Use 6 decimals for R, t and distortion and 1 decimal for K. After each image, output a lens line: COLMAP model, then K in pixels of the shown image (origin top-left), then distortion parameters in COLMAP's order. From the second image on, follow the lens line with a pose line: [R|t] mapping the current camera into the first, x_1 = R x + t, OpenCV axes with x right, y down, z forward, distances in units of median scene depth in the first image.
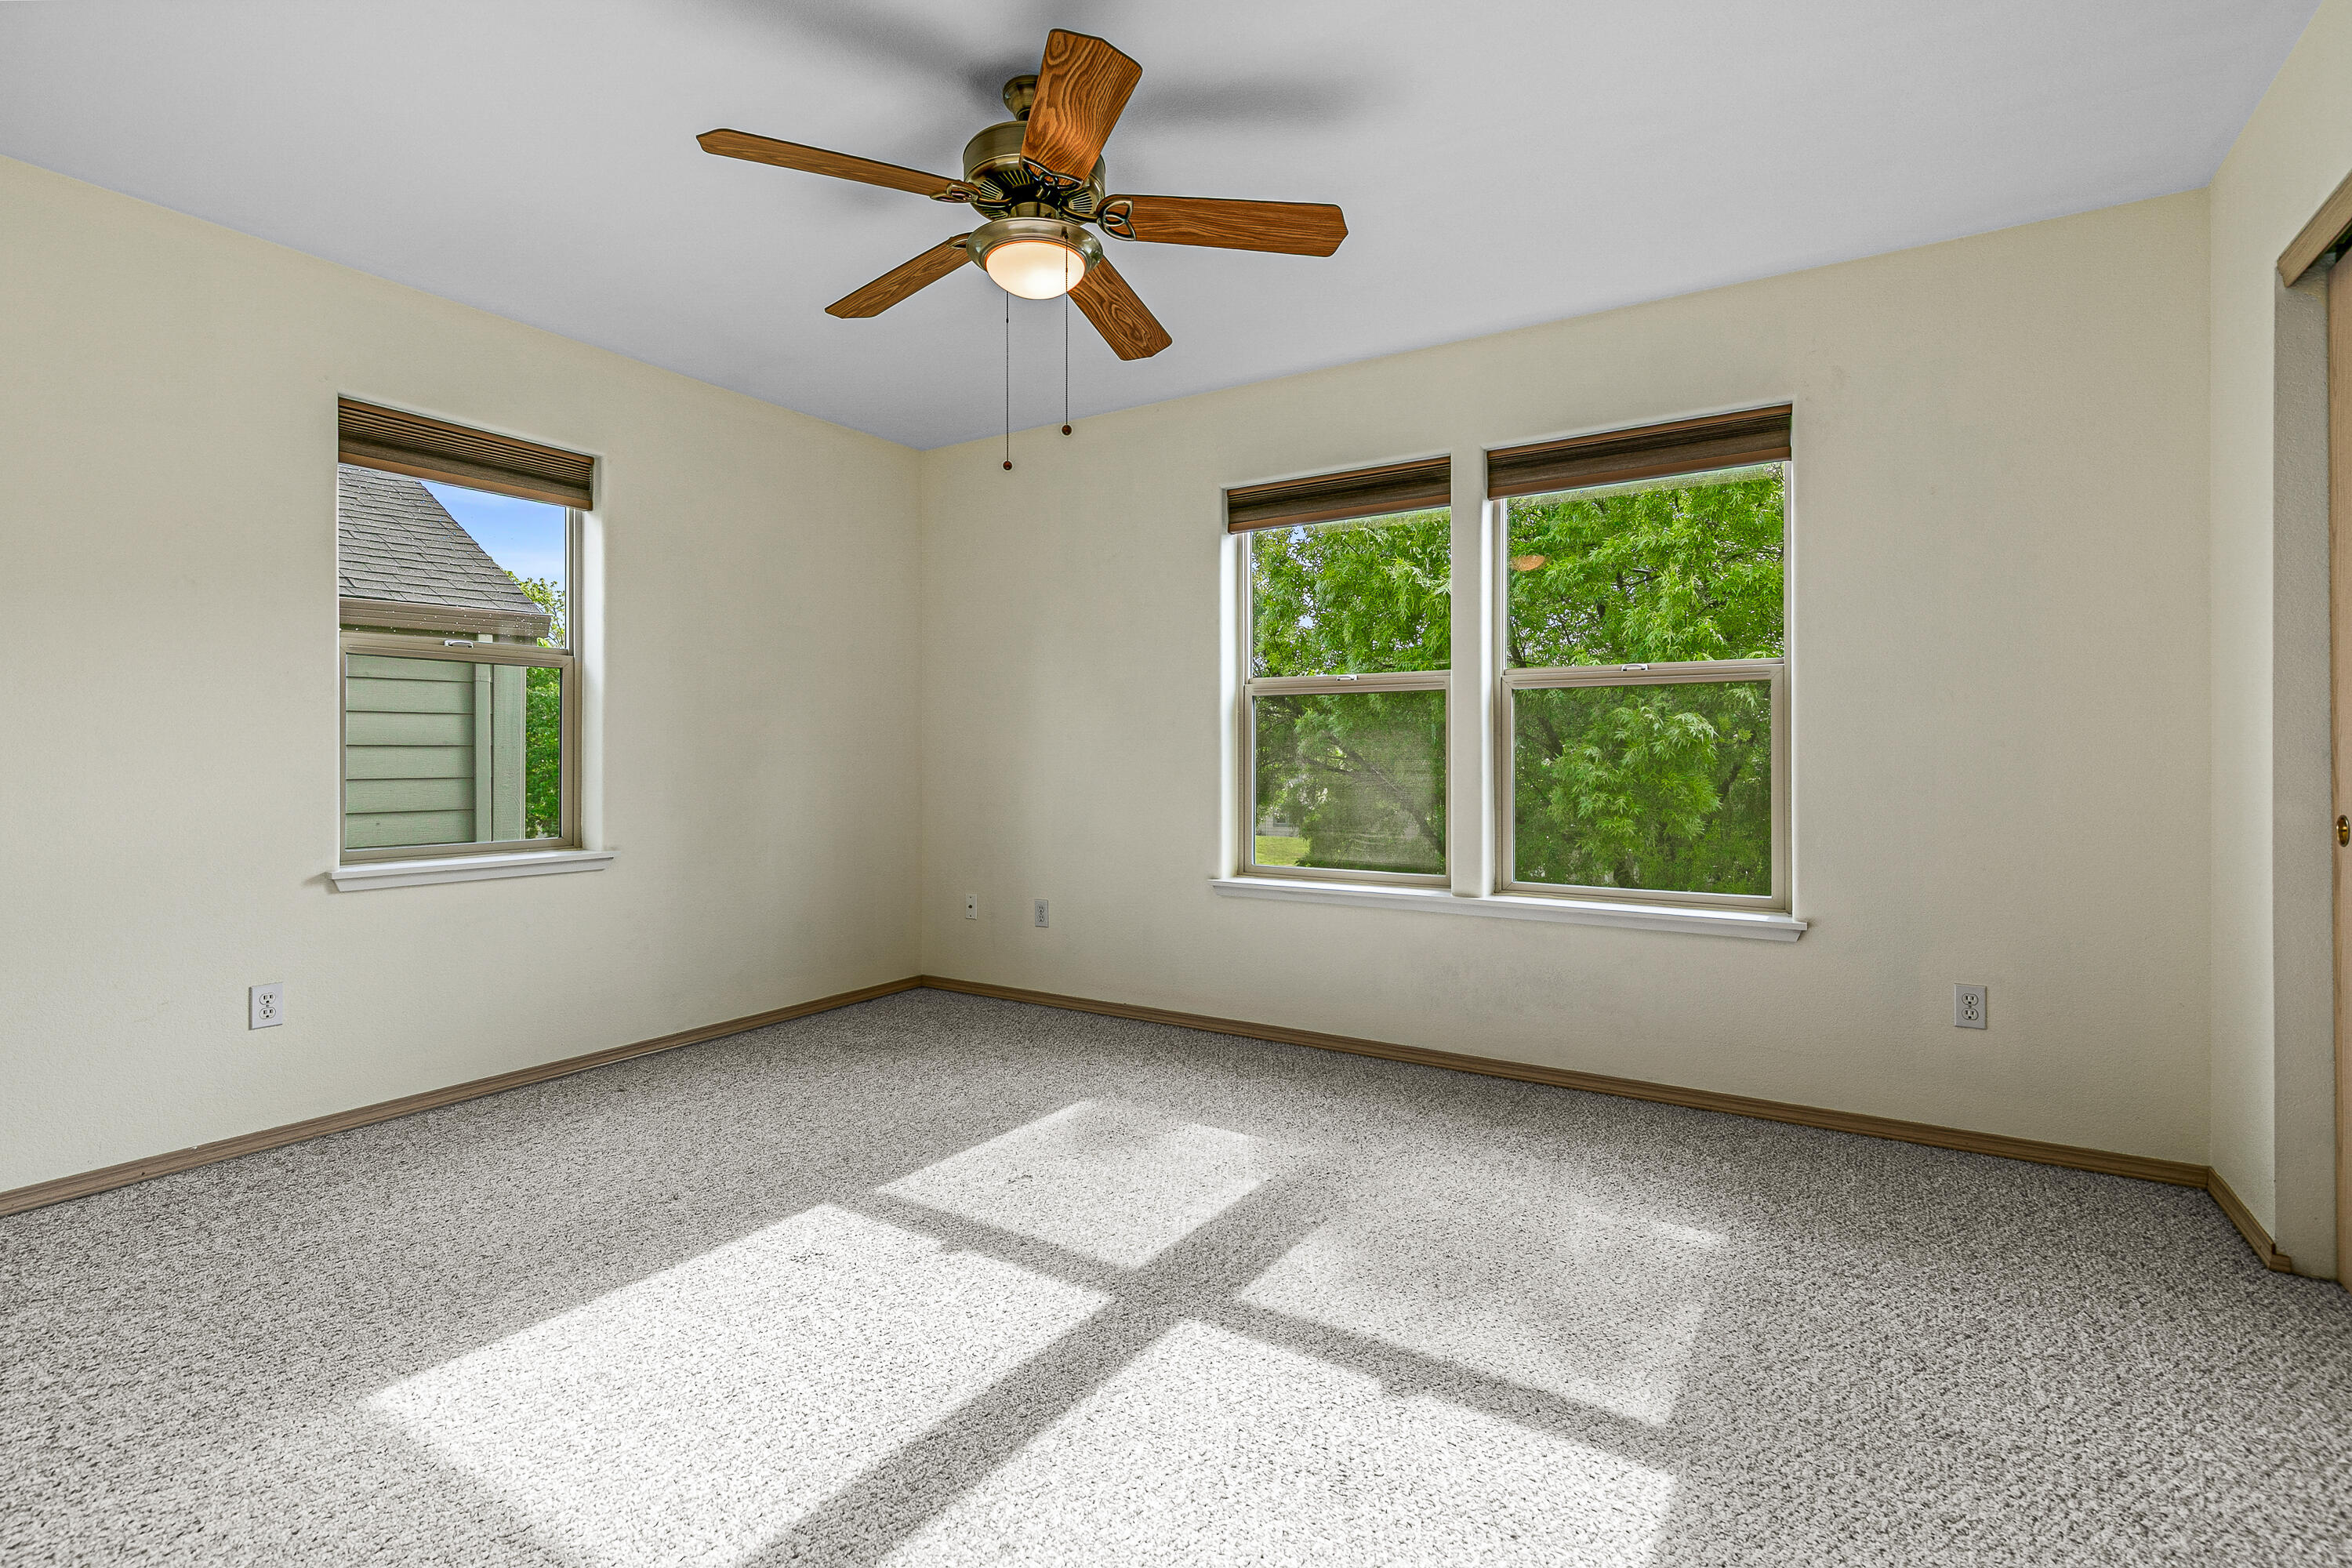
lens RADIAL K [[1069.8, 0, 1190.2], [0, 1069.8, 770.5], [0, 0, 1]] dist [0.008428, -0.001816]
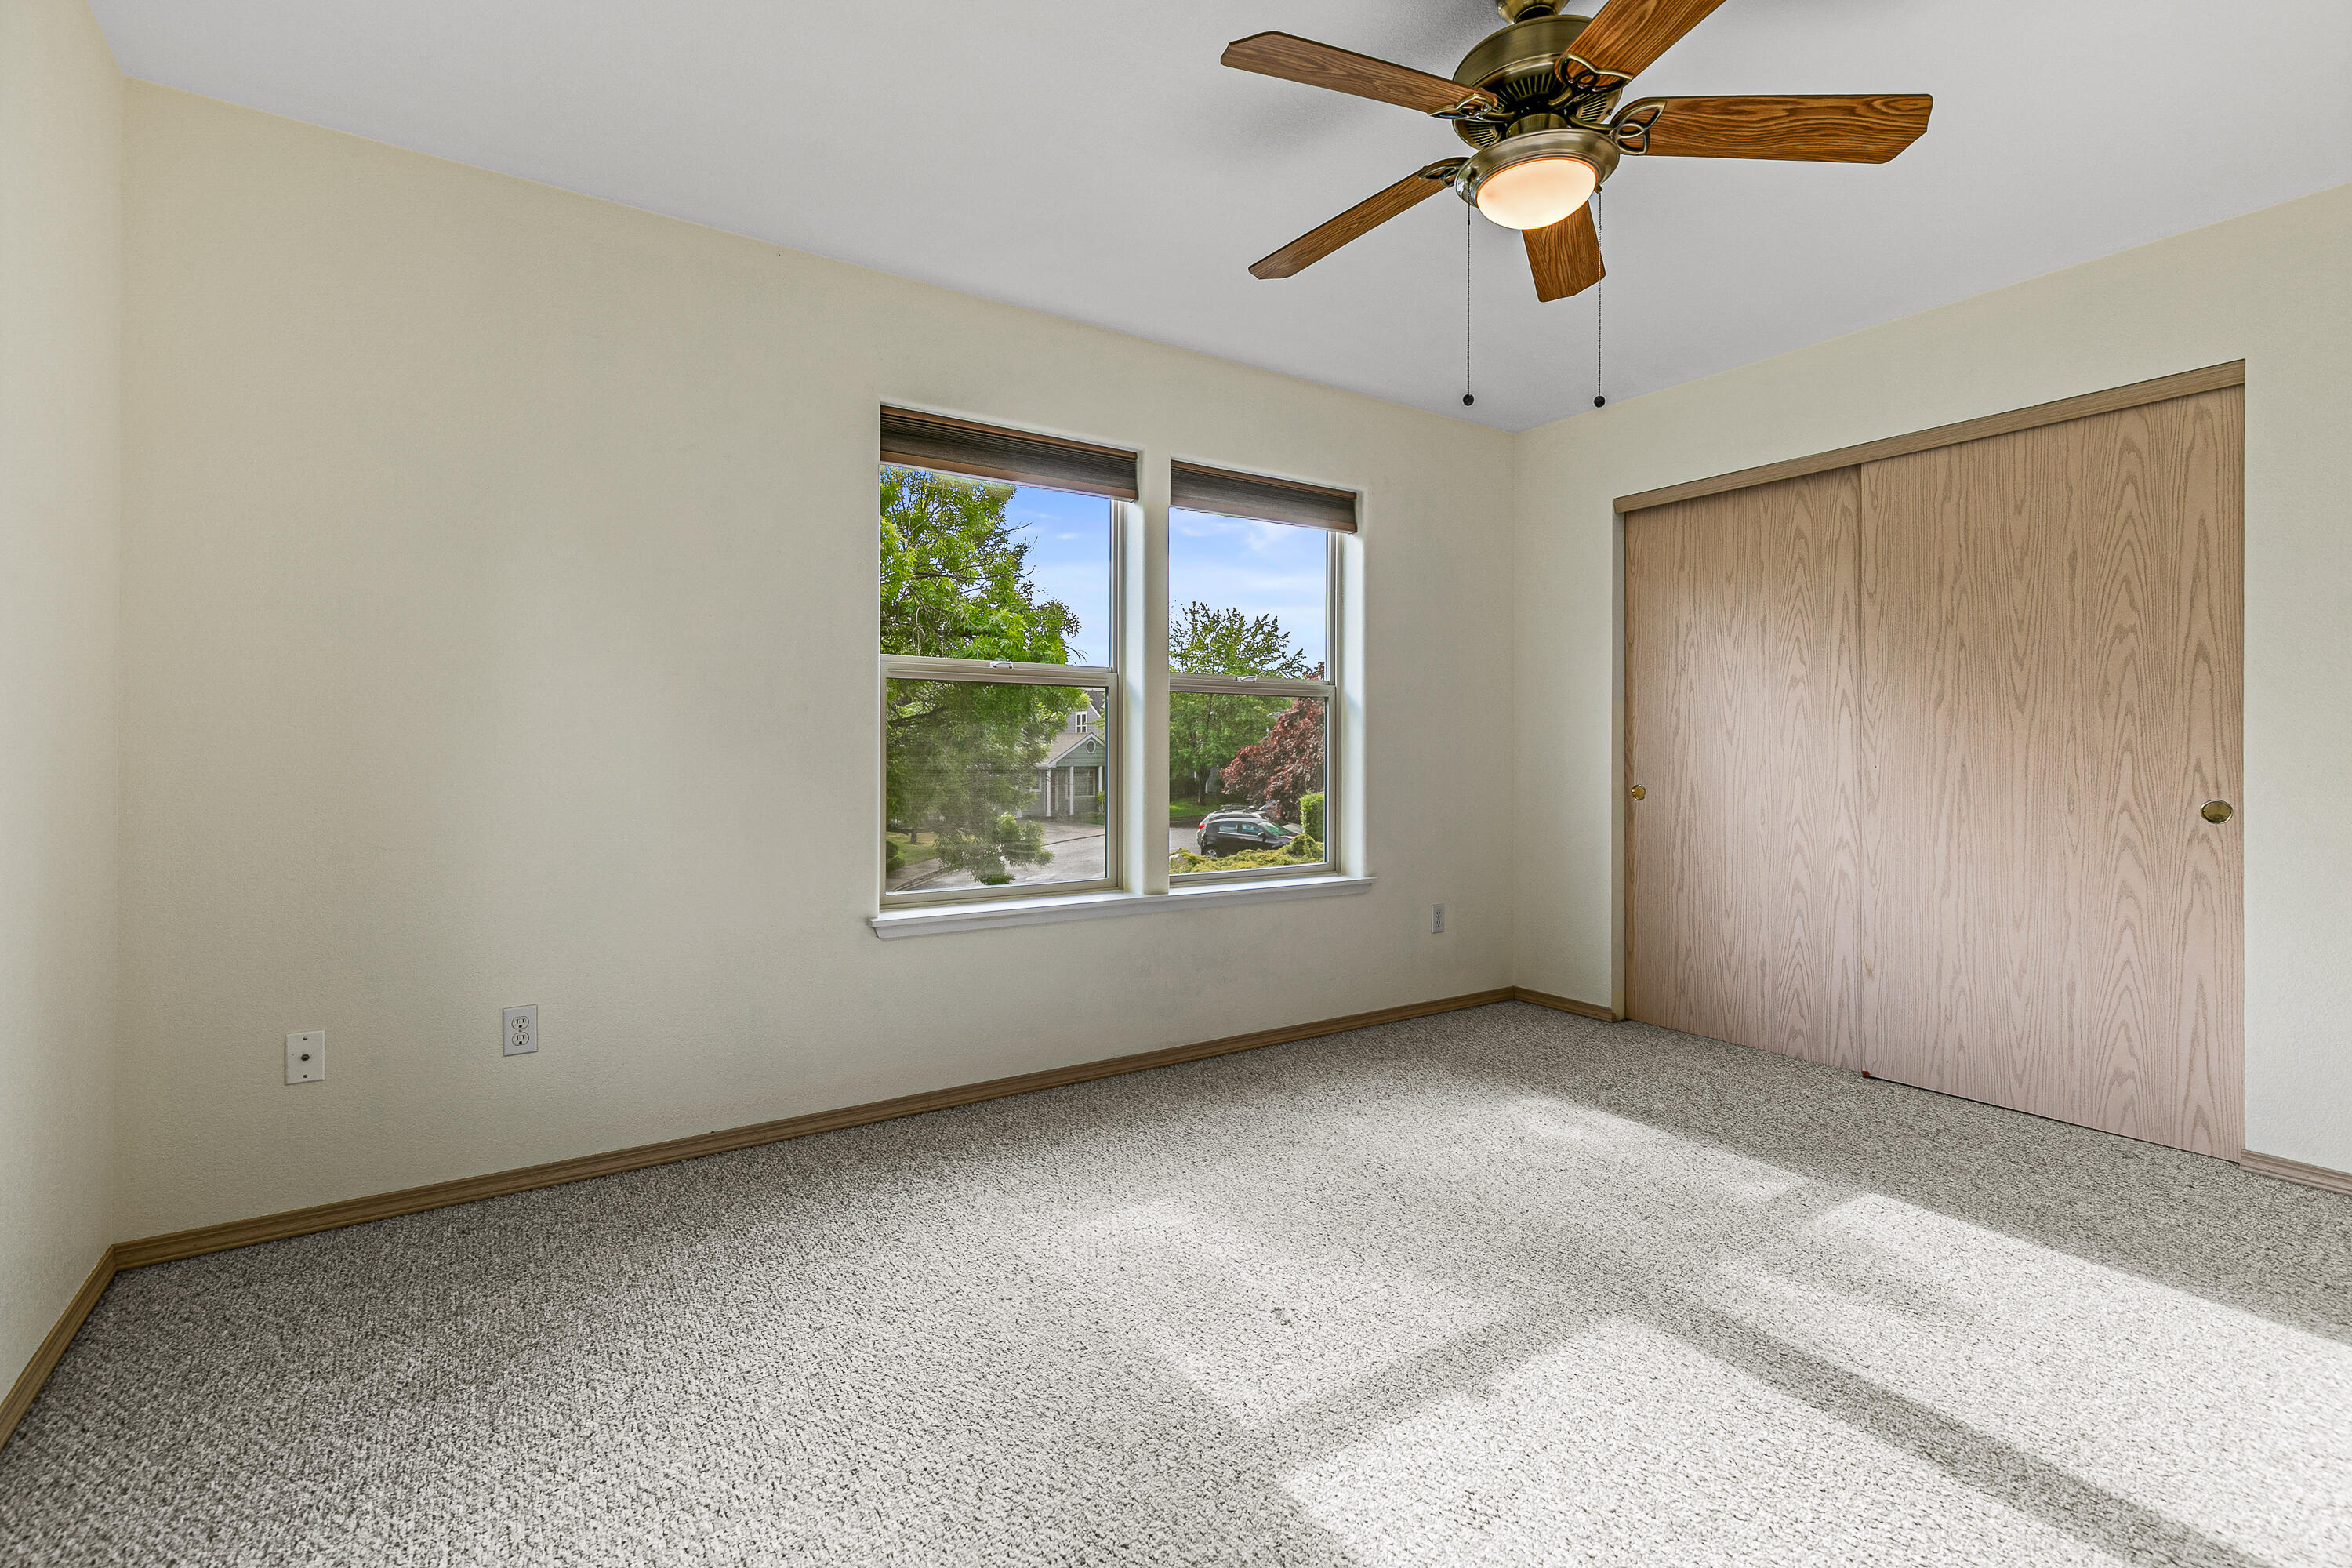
lens RADIAL K [[1069.8, 0, 1181.4], [0, 1069.8, 772.1], [0, 0, 1]] dist [0.008428, -0.001816]
pose [[0.420196, -0.016034, 0.907292, -0.802335], [0.013800, 0.999841, 0.011278, -0.010407], [-0.907328, 0.007781, 0.420351, 0.688146]]
